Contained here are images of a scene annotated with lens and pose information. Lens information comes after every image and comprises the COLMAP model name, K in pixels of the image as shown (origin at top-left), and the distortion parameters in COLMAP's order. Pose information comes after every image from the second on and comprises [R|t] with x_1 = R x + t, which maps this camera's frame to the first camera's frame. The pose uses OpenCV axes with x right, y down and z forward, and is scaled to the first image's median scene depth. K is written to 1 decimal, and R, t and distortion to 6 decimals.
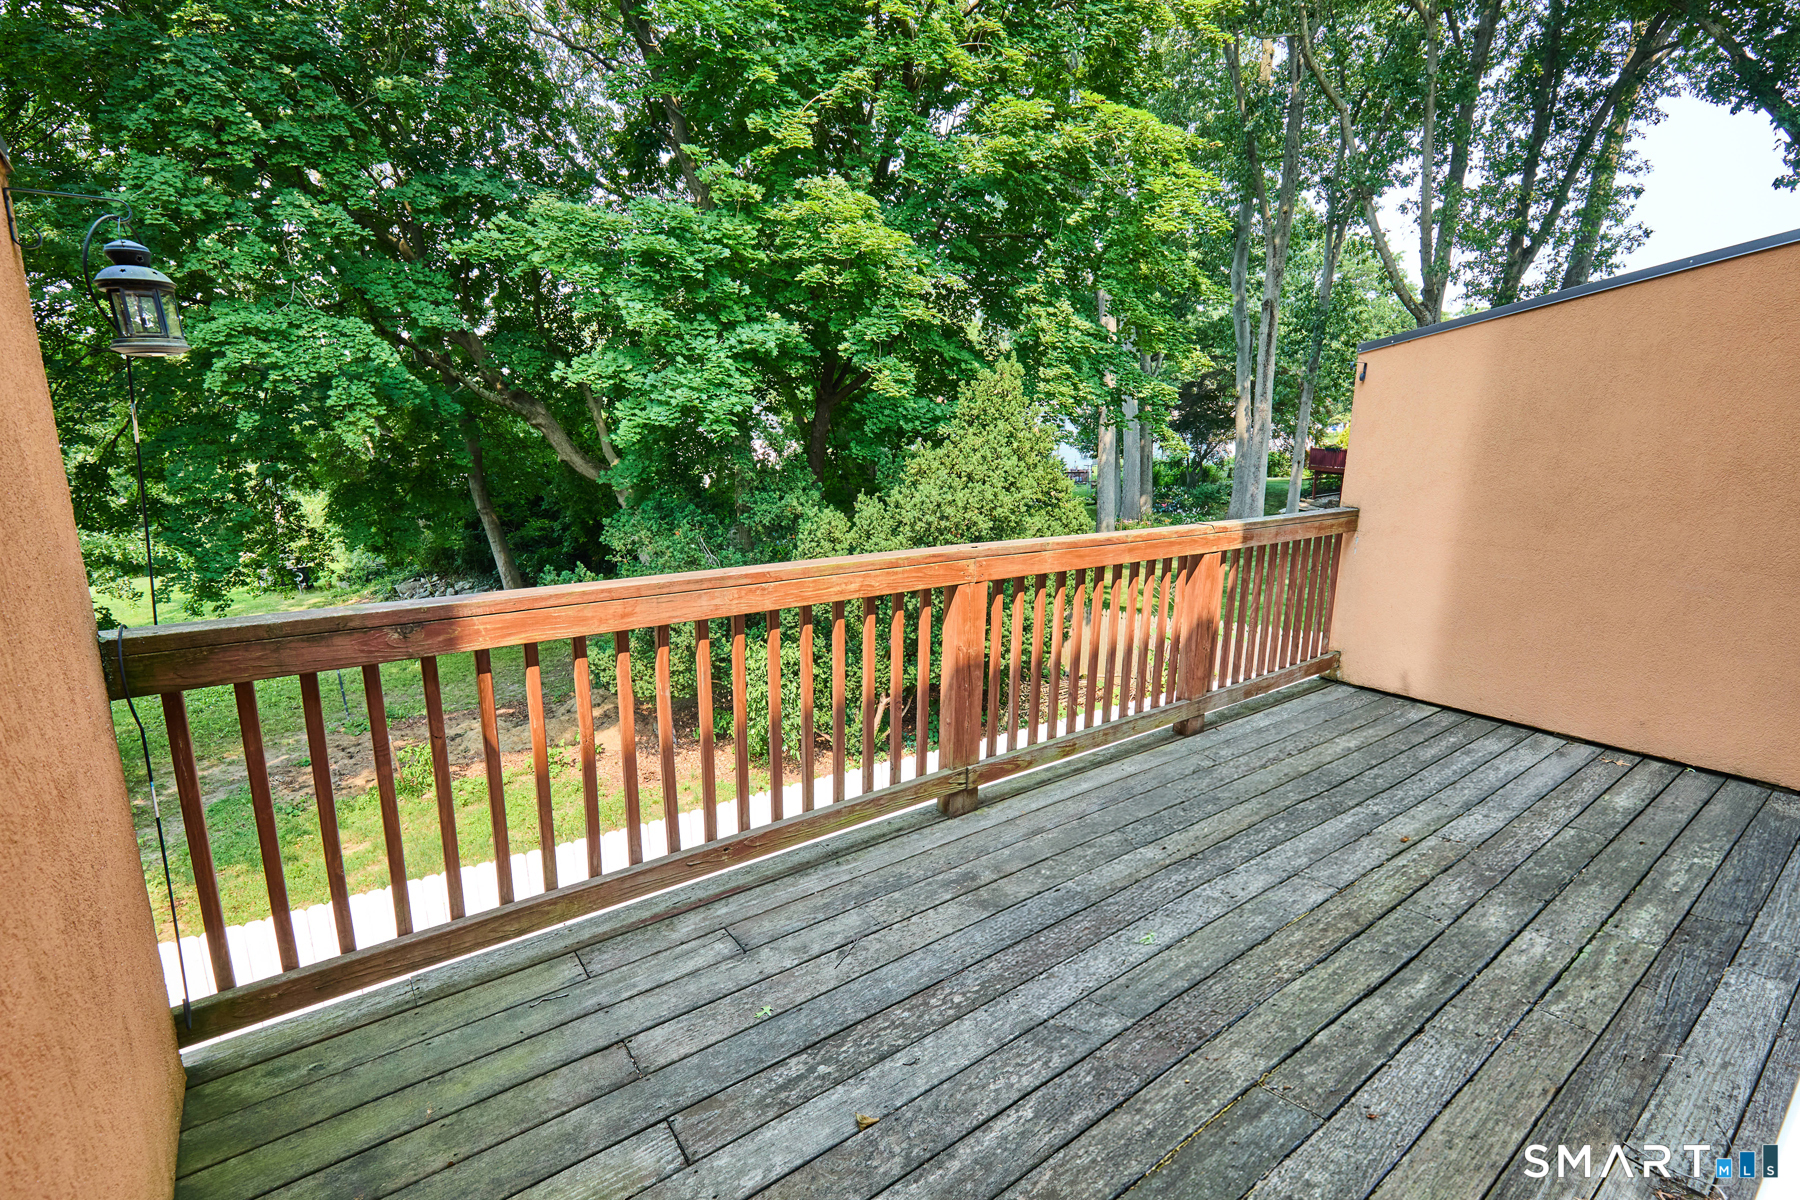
lens RADIAL K [[820.8, 0, 900.6], [0, 820.8, 595.2], [0, 0, 1]] dist [-0.009073, -0.001034]
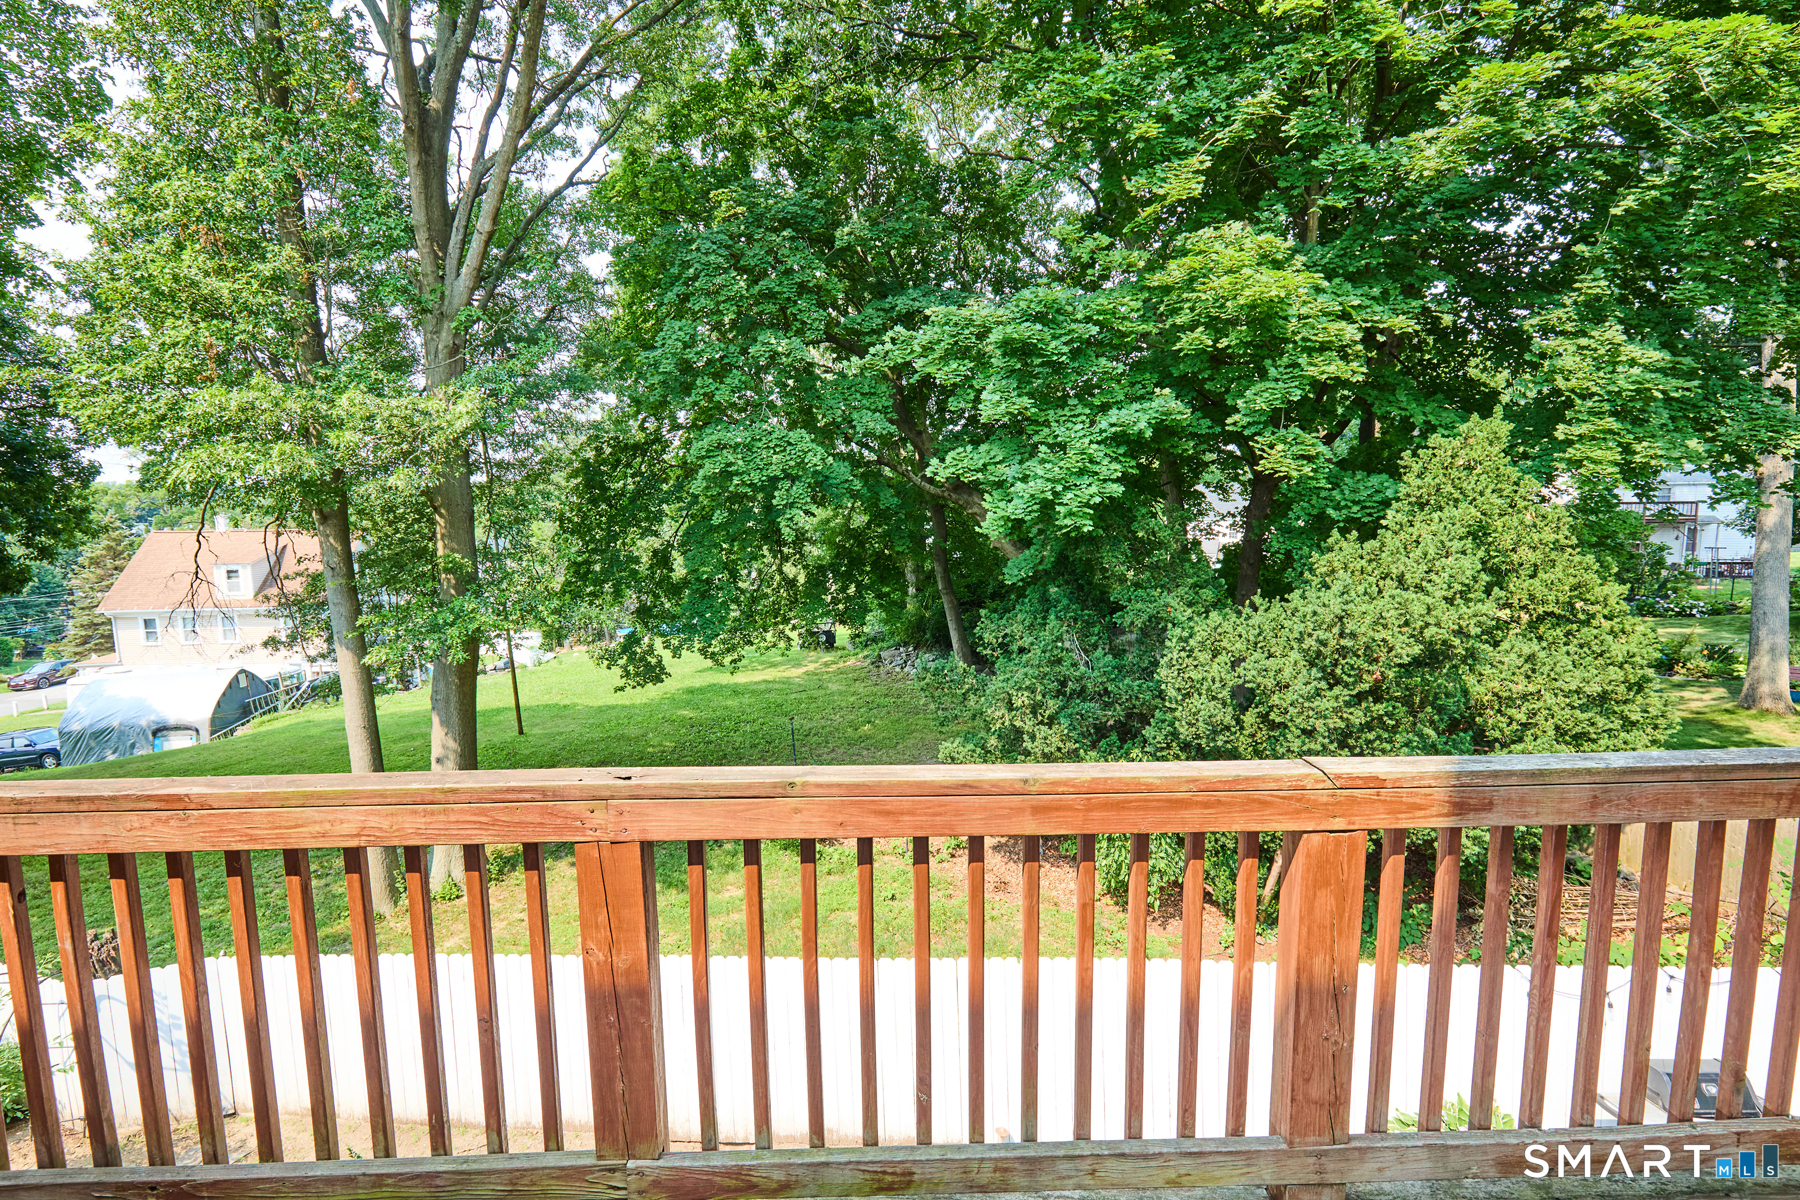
lens RADIAL K [[824.2, 0, 895.2], [0, 824.2, 600.7], [0, 0, 1]] dist [0.002521, -0.000509]
pose [[0.819029, 0.043490, -0.572102, 0.137687], [-0.094176, 0.993789, -0.059279, -0.040428], [0.565971, 0.102430, 0.818037, 0.144633]]
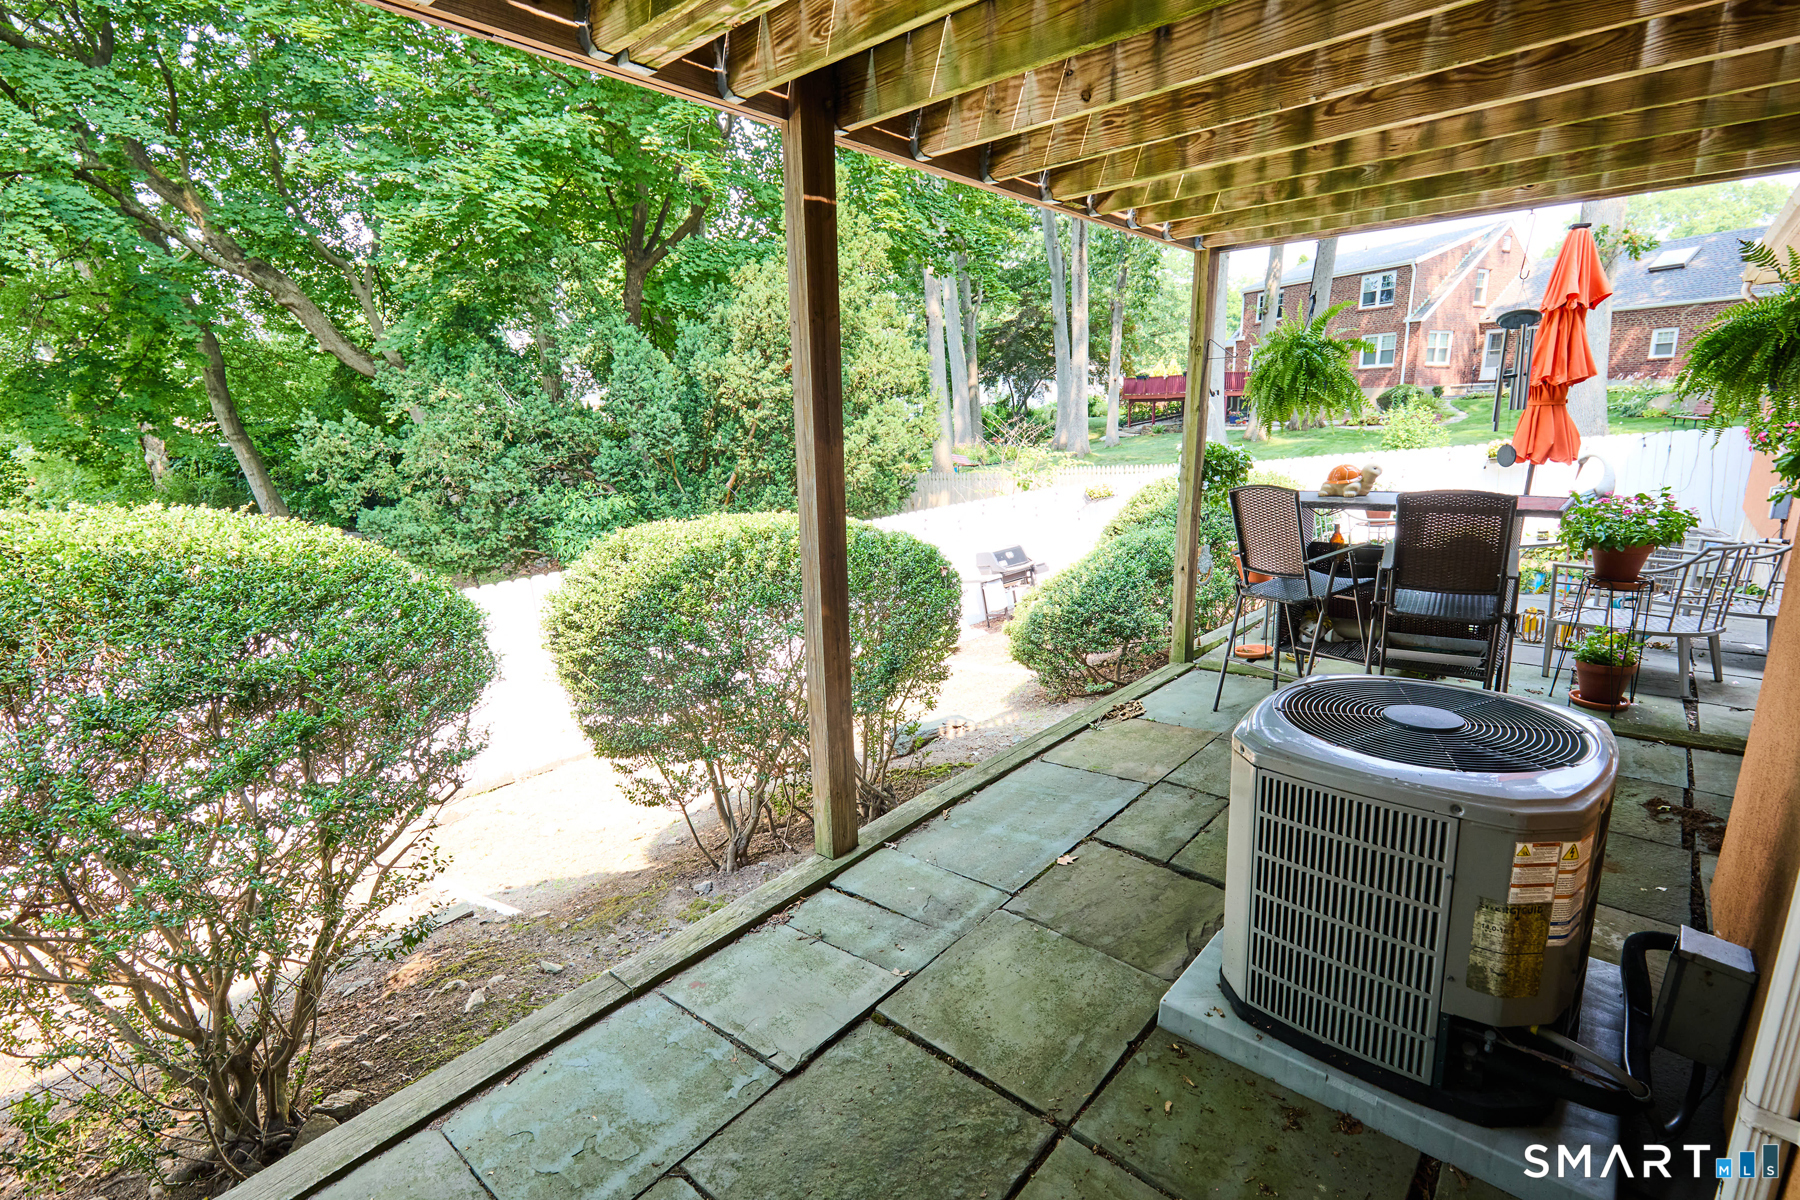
lens RADIAL K [[824.2, 0, 895.2], [0, 824.2, 600.7], [0, 0, 1]] dist [0.002521, -0.000509]
pose [[0.980051, -0.076210, 0.183552, -0.006901], [0.070904, 0.996858, 0.035311, 0.188970], [-0.185666, -0.021592, 0.982376, 0.049398]]
